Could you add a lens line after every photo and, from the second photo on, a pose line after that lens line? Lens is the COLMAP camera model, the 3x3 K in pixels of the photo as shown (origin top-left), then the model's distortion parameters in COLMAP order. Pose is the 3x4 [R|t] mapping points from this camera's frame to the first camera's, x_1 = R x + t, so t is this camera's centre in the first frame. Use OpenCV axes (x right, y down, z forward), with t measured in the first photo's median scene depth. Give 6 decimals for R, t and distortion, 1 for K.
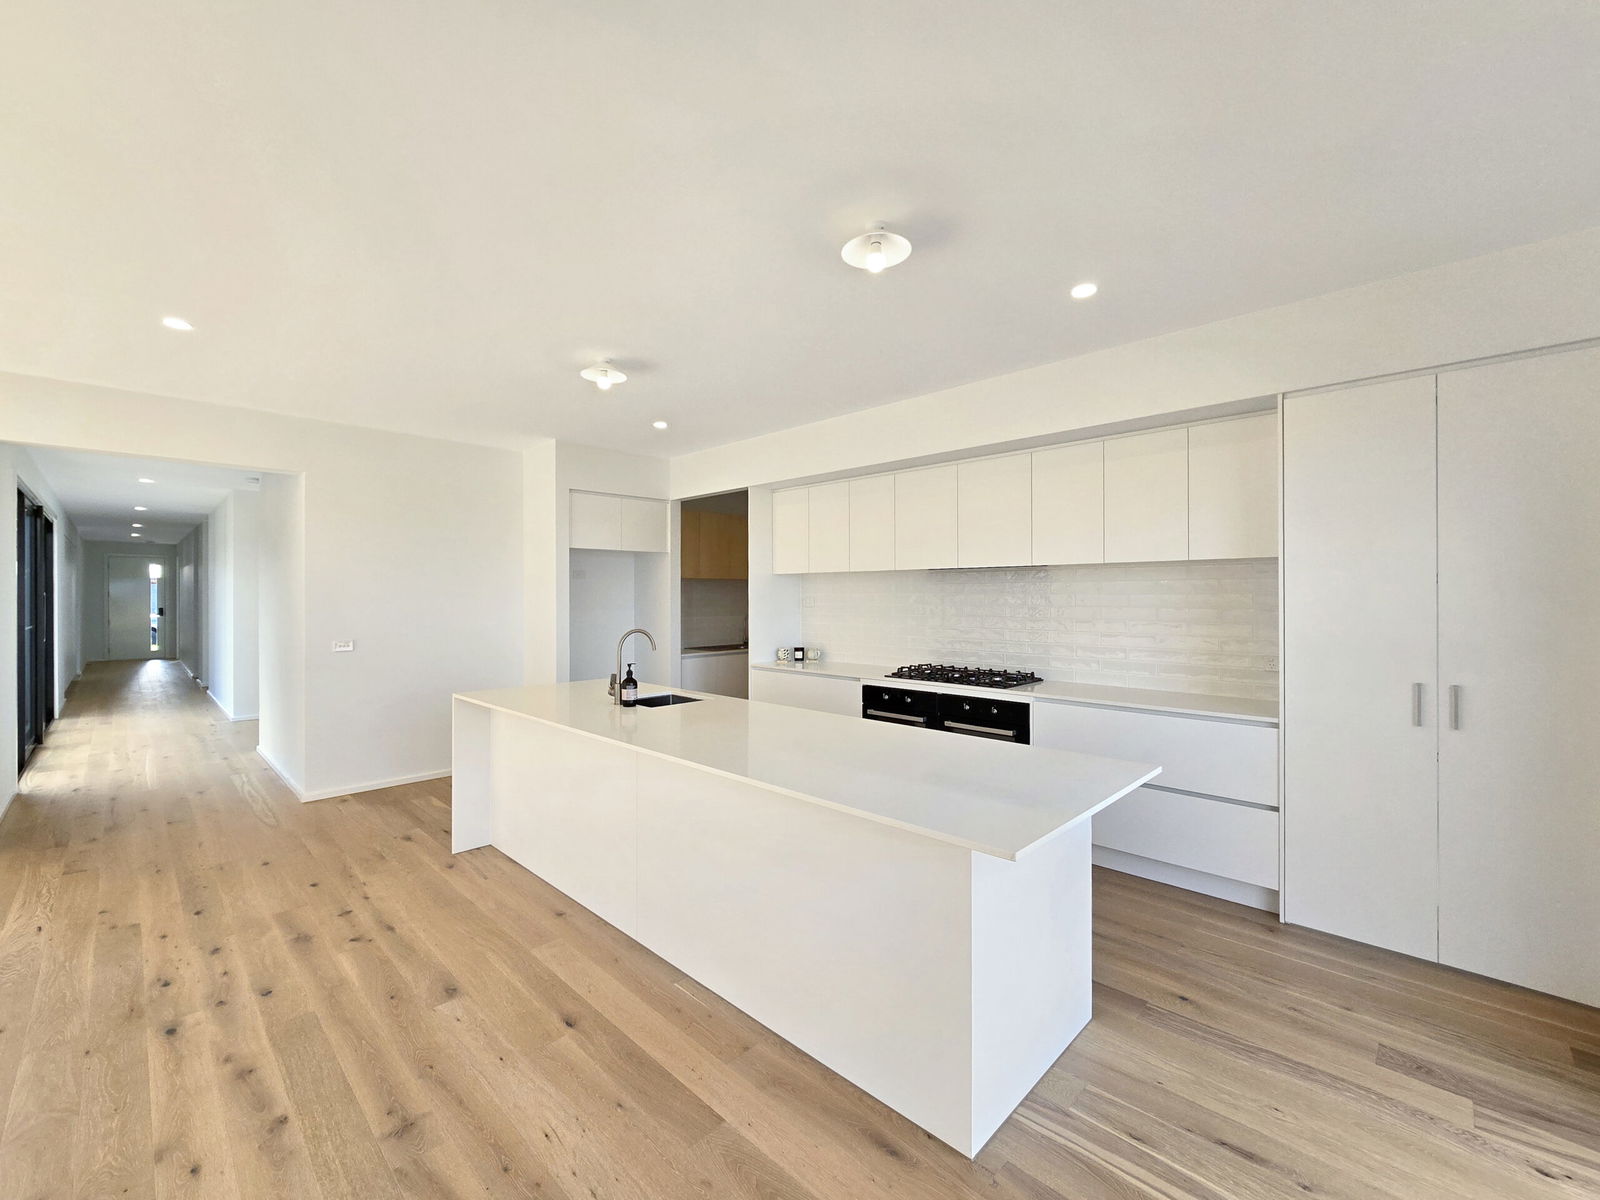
lens RADIAL K [[671.1, 0, 794.7], [0, 671.1, 593.3], [0, 0, 1]] dist [-0.003166, 0.002830]
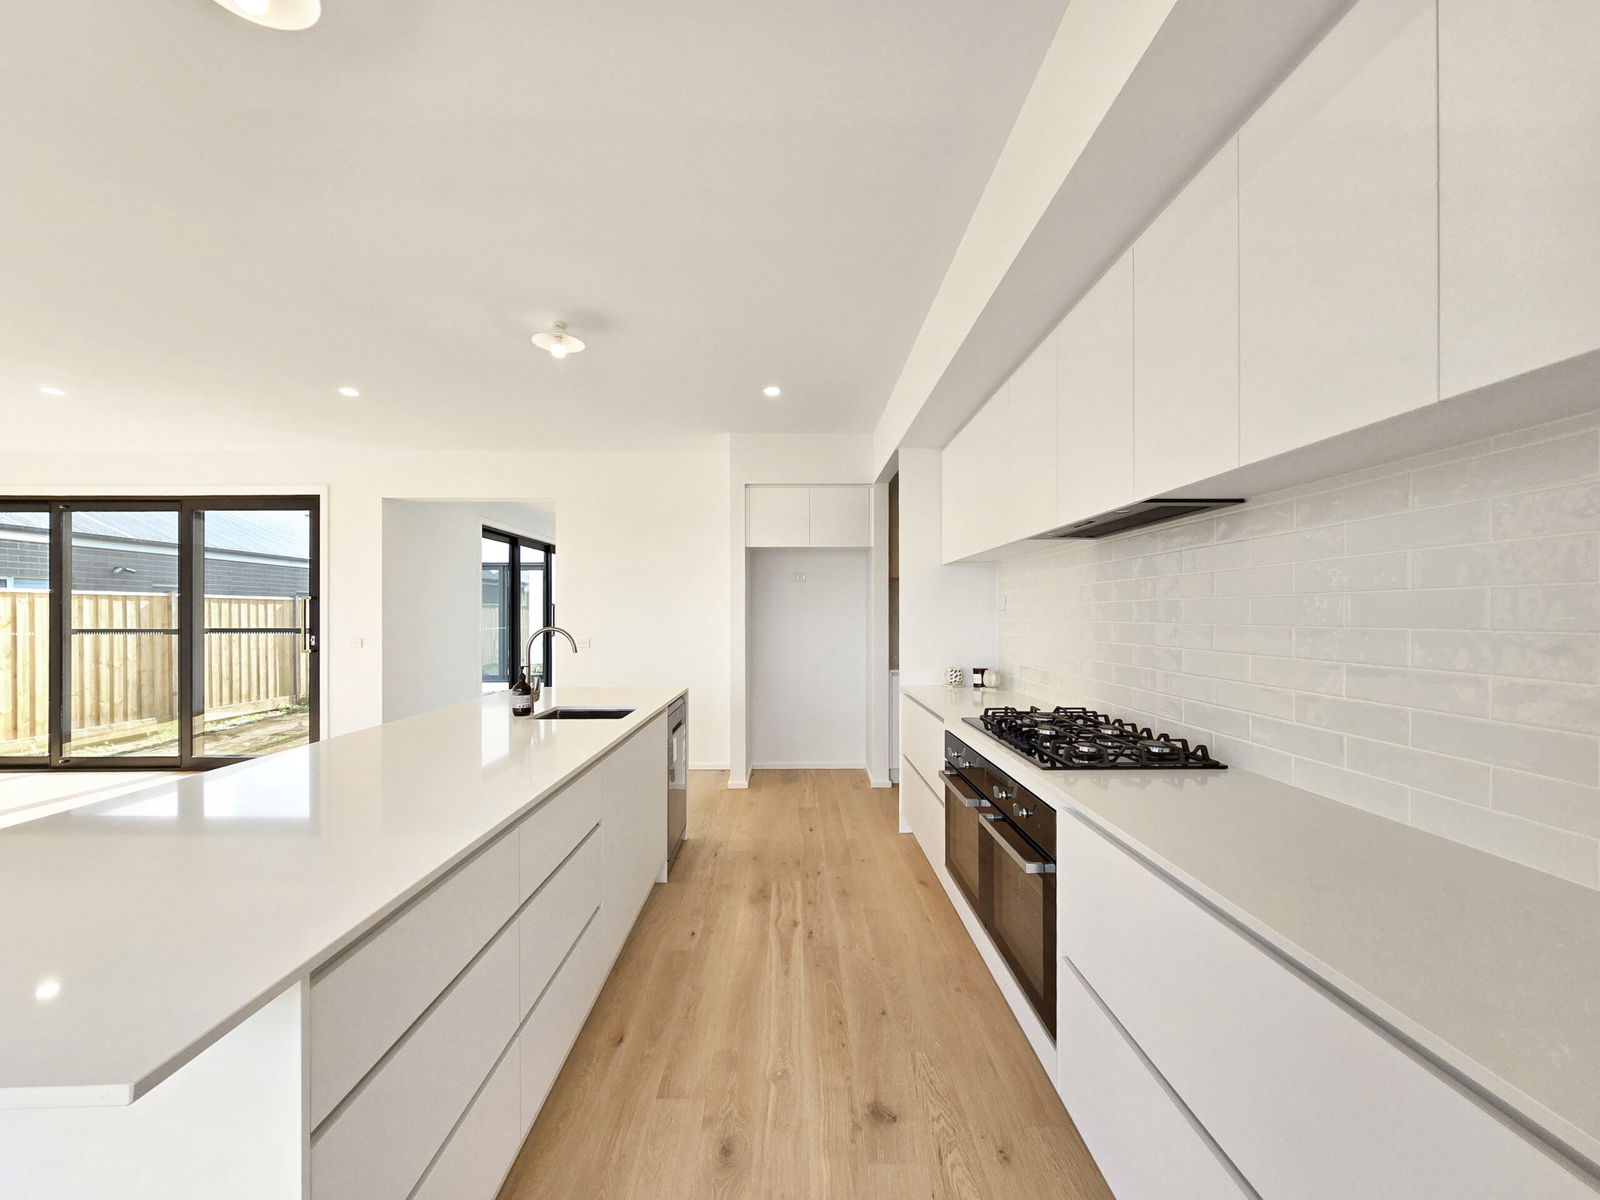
lens RADIAL K [[671.1, 0, 800.0], [0, 671.1, 615.0], [0, 0, 1]] dist [-0.003166, 0.002830]
pose [[0.716599, -0.001809, -0.697484, 0.559252], [0.007433, 0.999960, 0.005043, 0.032519], [0.697446, -0.008799, 0.716583, 0.584393]]
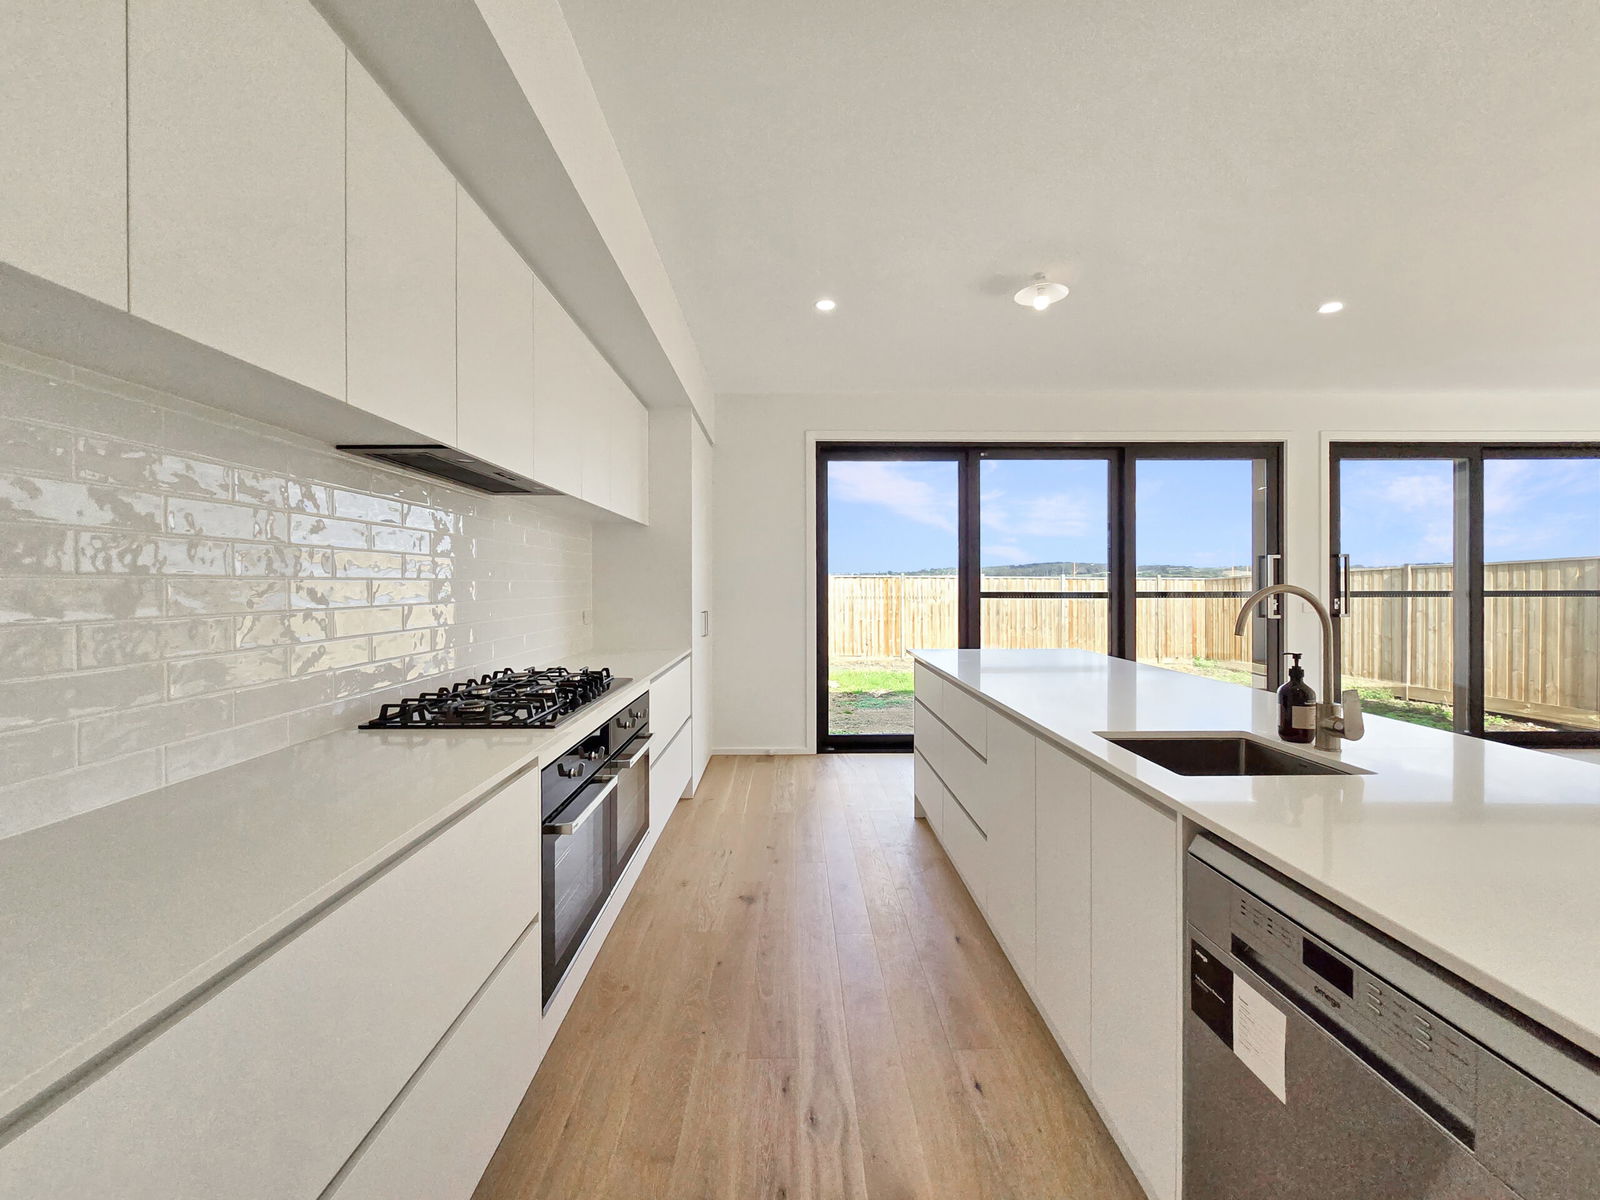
lens RADIAL K [[671.1, 0, 796.0], [0, 671.1, 582.7], [0, 0, 1]] dist [-0.003166, 0.002830]
pose [[-0.714138, -0.005452, 0.699984, -1.546655], [0.005392, 0.999897, 0.013289, 0.050736], [-0.699985, 0.013265, -0.714035, 2.742168]]
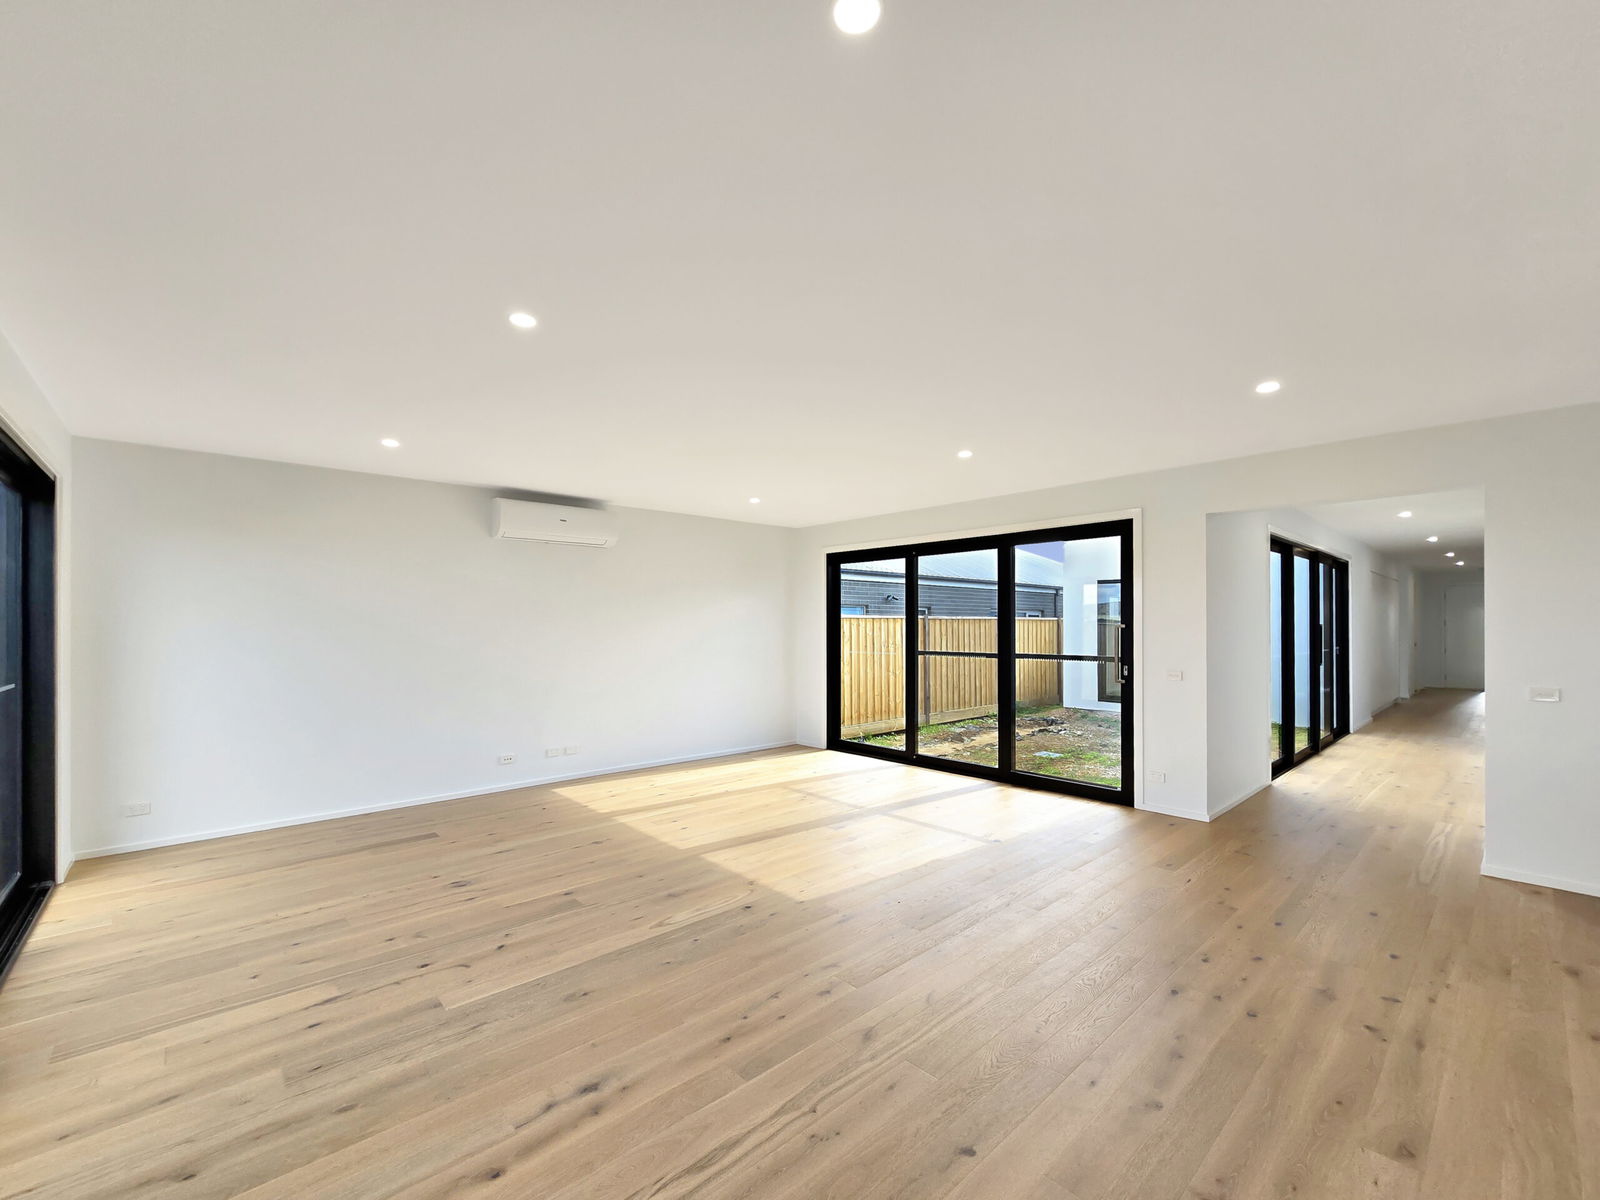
lens RADIAL K [[671.1, 0, 783.8], [0, 671.1, 610.7], [0, 0, 1]] dist [-0.003166, 0.002830]
pose [[-0.057938, -0.023168, -0.998051, 0.248551], [0.008722, 0.999681, -0.023712, -0.006858], [0.998282, -0.010079, -0.057717, 0.284810]]
